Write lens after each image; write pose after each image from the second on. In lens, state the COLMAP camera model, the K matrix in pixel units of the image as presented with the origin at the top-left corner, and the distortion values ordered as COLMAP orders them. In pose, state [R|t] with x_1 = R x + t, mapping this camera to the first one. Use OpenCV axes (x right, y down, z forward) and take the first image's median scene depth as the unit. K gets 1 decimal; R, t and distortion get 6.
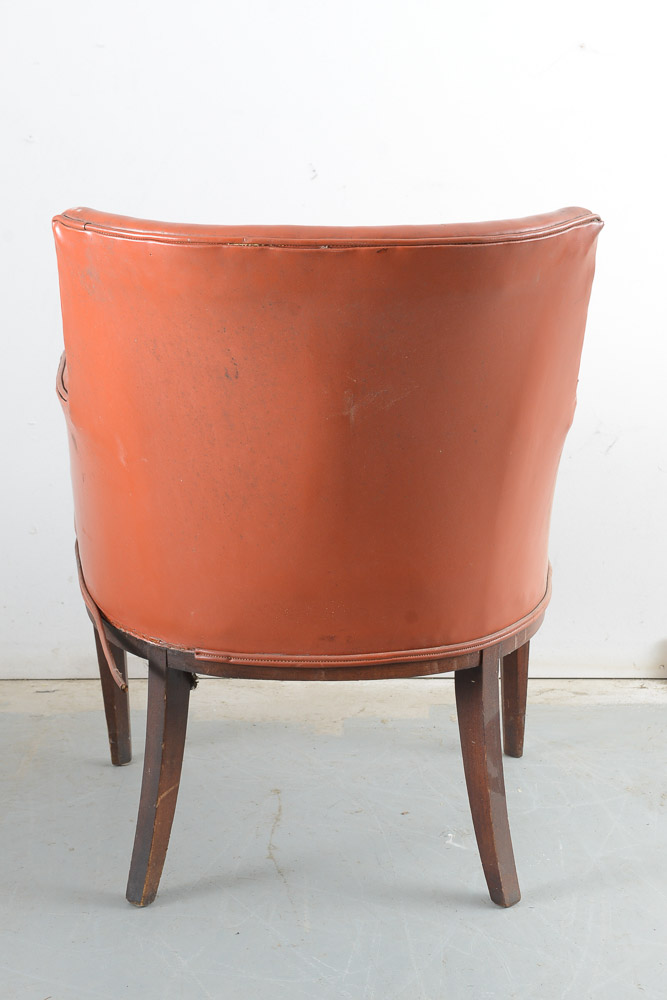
lens RADIAL K [[1620.2, 0, 323.3], [0, 1620.2, 495.2], [0, 0, 1]] dist [0.159389, 0.000000]
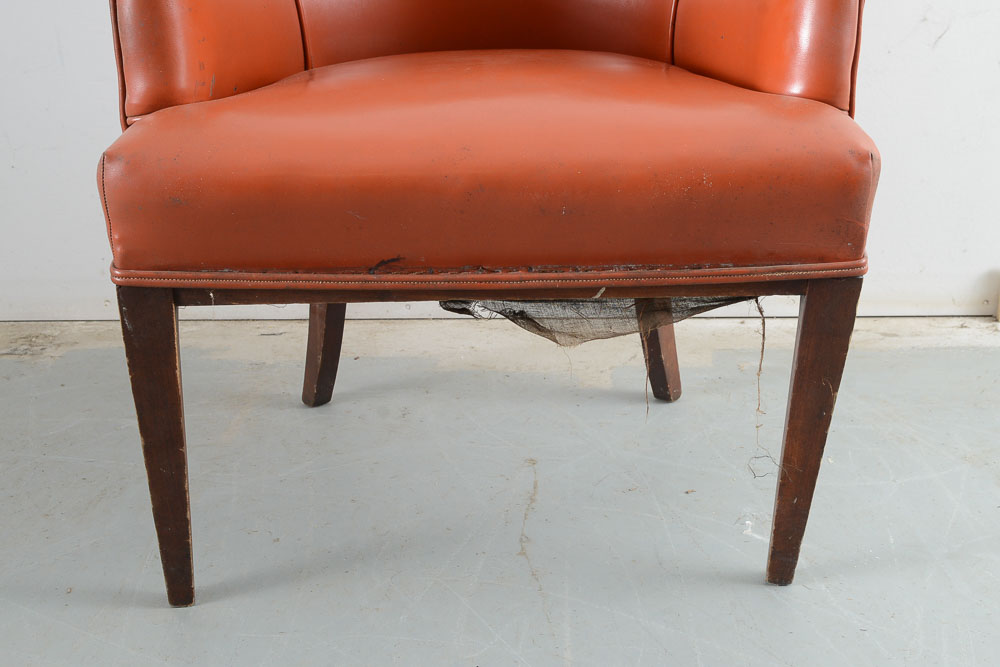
lens RADIAL K [[1352.1, 0, 523.2], [0, 1352.1, 325.9], [0, 0, 1]] dist [0.098308, 0.000000]
pose [[0.998832, -0.003384, -0.048207, 0.000225], [0.009999, 0.990432, 0.137641, 0.019288], [0.047280, -0.137962, 0.989308, 0.327996]]
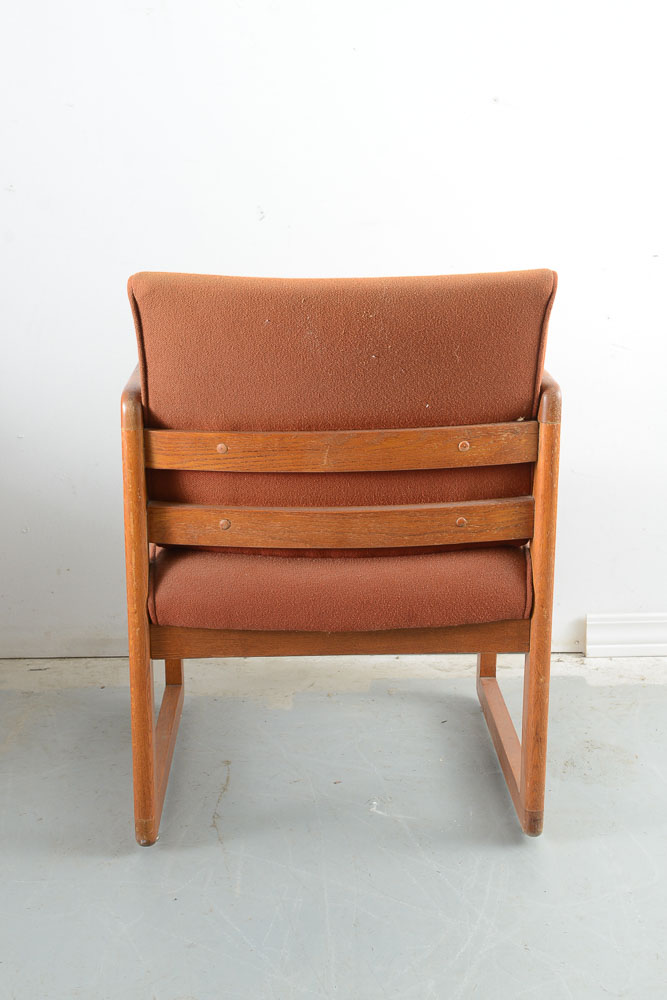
lens RADIAL K [[1352.1, 0, 326.1], [0, 1352.1, 495.1], [0, 0, 1]] dist [0.098308, 0.000000]
pose [[0.999762, -0.010368, -0.019170, 0.059839], [0.010826, 0.999655, 0.023912, -0.026629], [0.018915, -0.024114, 0.999530, 0.056855]]
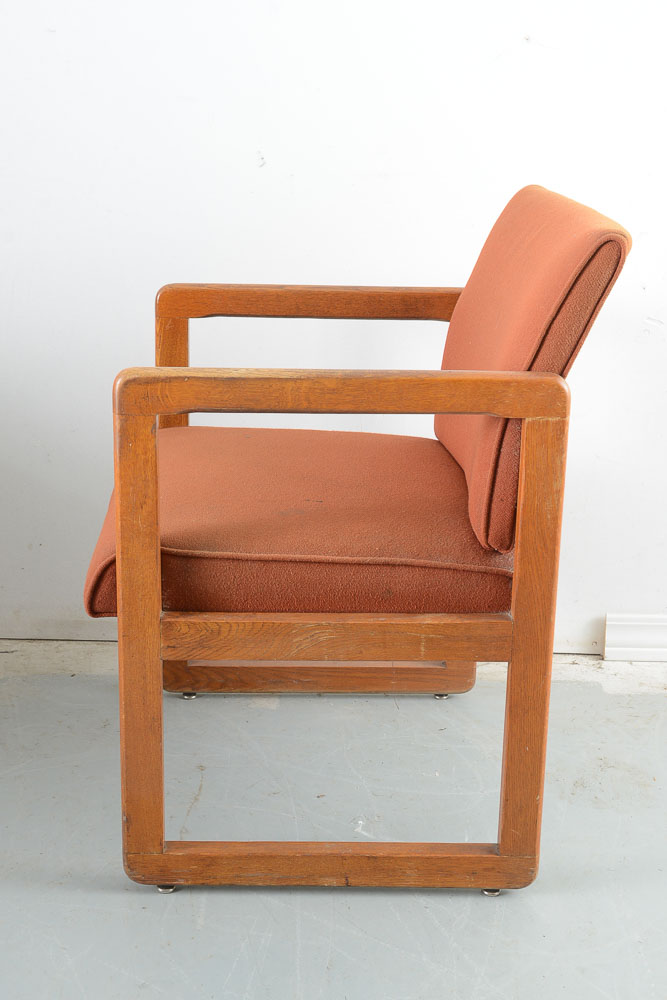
lens RADIAL K [[1403.8, 0, 324.8], [0, 1403.8, 488.8], [0, 0, 1]] dist [0.116223, 0.000000]
pose [[0.999048, 0.024825, -0.035864, 0.076351], [-0.022889, 0.998310, 0.053408, -0.044096], [0.037130, -0.052536, 0.997929, 0.117364]]
